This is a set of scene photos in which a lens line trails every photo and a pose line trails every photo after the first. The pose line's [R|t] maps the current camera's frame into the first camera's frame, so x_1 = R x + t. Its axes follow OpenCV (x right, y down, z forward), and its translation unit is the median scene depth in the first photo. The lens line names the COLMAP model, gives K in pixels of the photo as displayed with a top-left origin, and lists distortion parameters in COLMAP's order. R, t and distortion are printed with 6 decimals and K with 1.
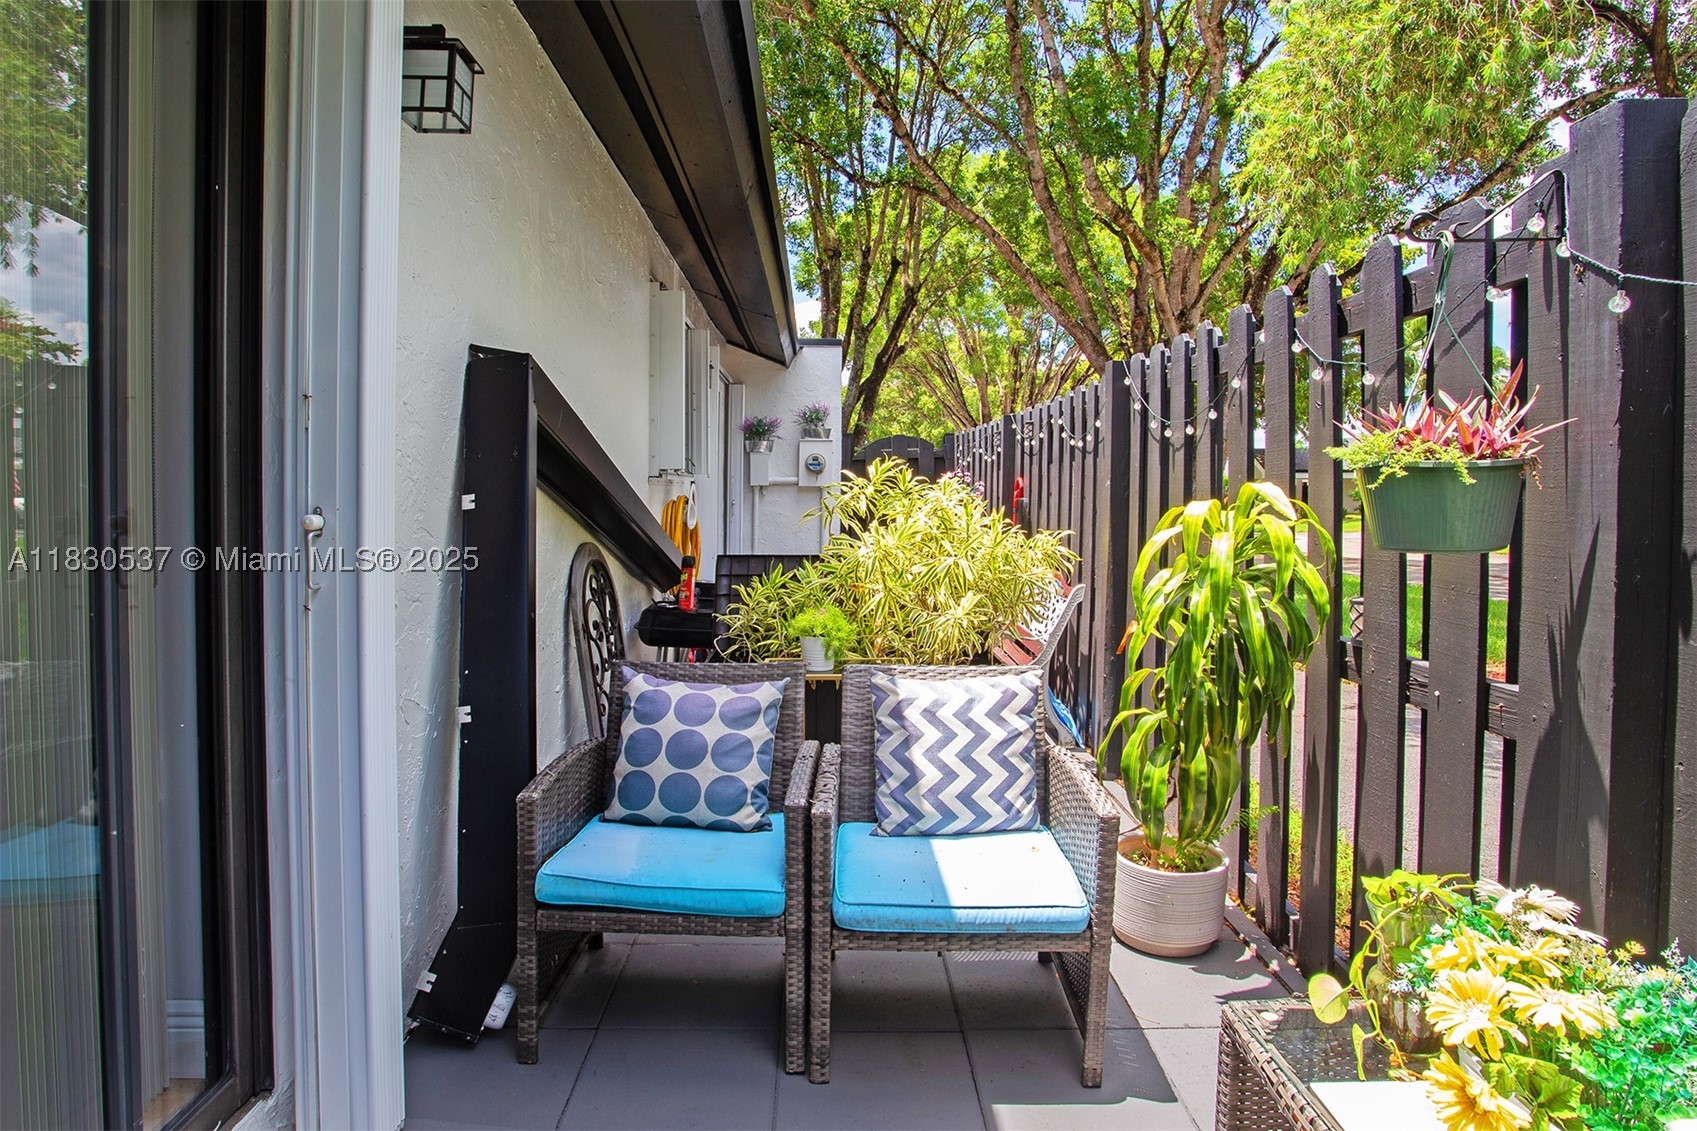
lens RADIAL K [[910.3, 0, 836.3], [0, 910.3, 526.8], [0, 0, 1]] dist [-0.070872, 0.042557]
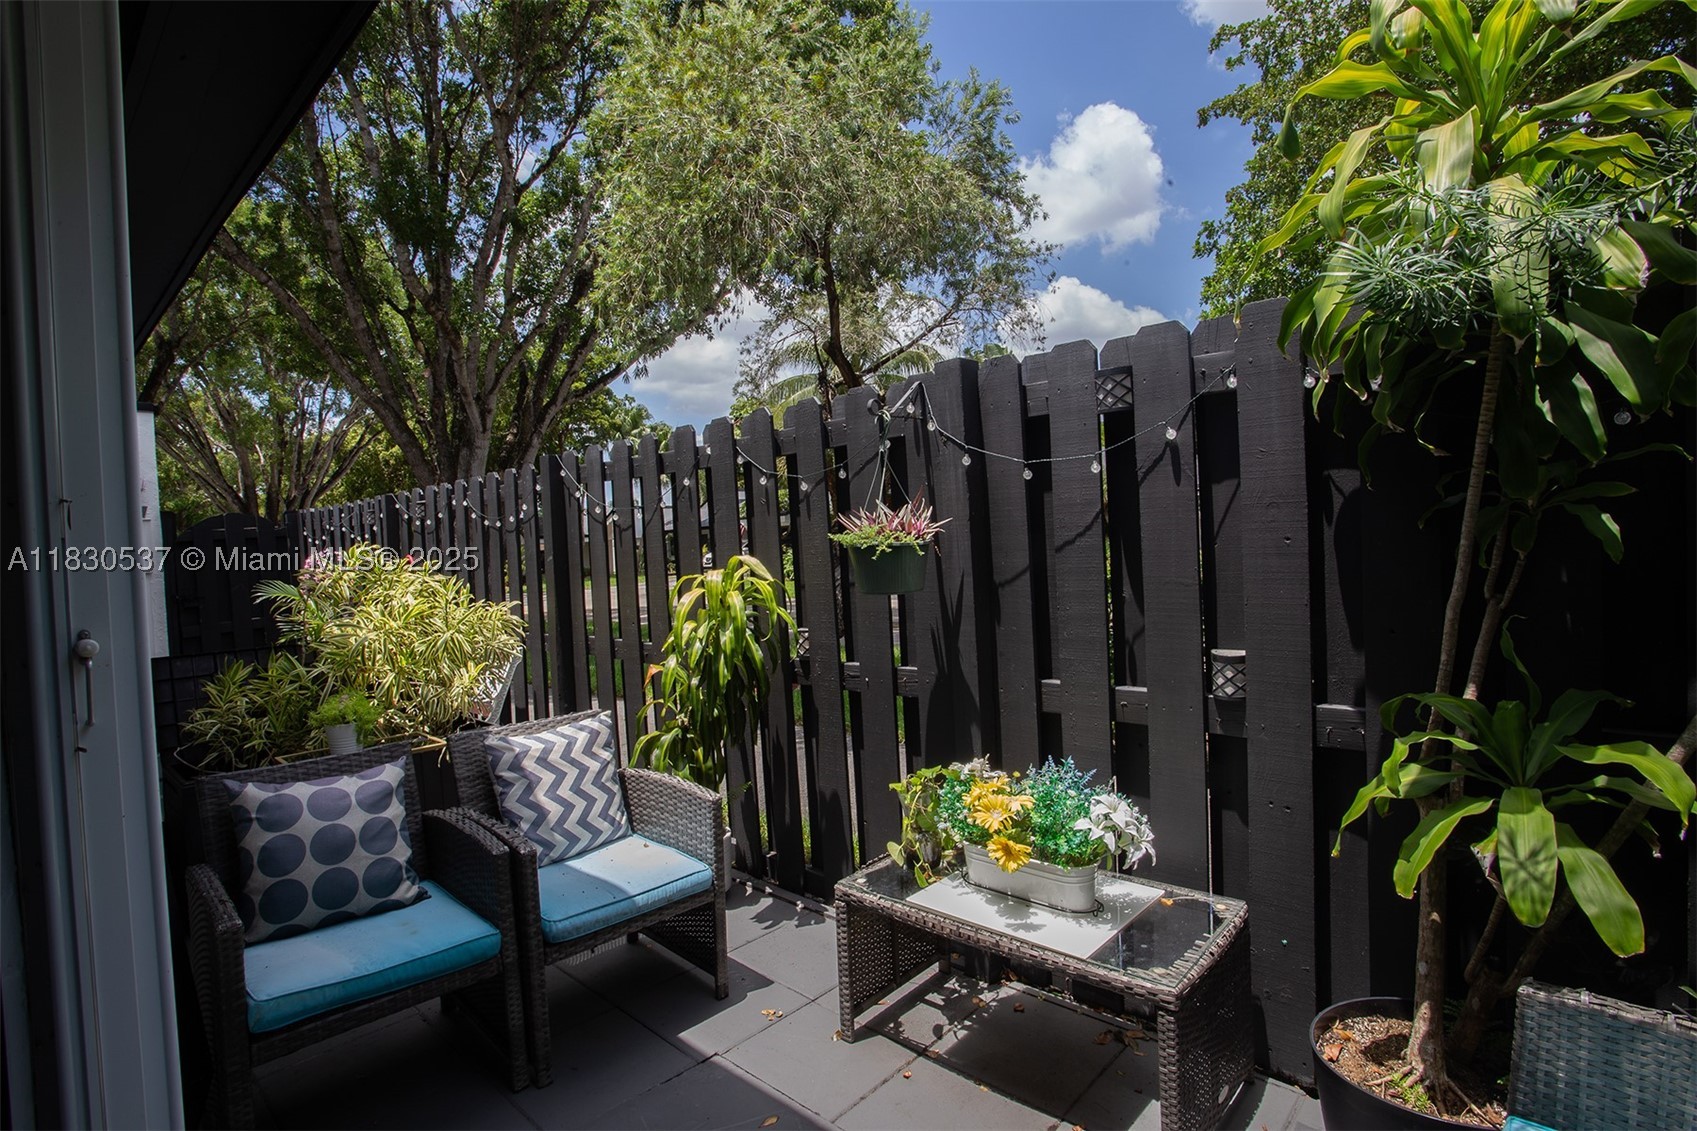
lens RADIAL K [[831.1, 0, 848.5], [0, 831.1, 565.5], [0, 0, 1]] dist [-0.022399, 0.000474]
pose [[0.687420, -0.044234, 0.724912, -0.404760], [0.066604, 0.997777, -0.002275, -0.019750], [-0.723199, 0.049846, 0.688838, -0.047291]]
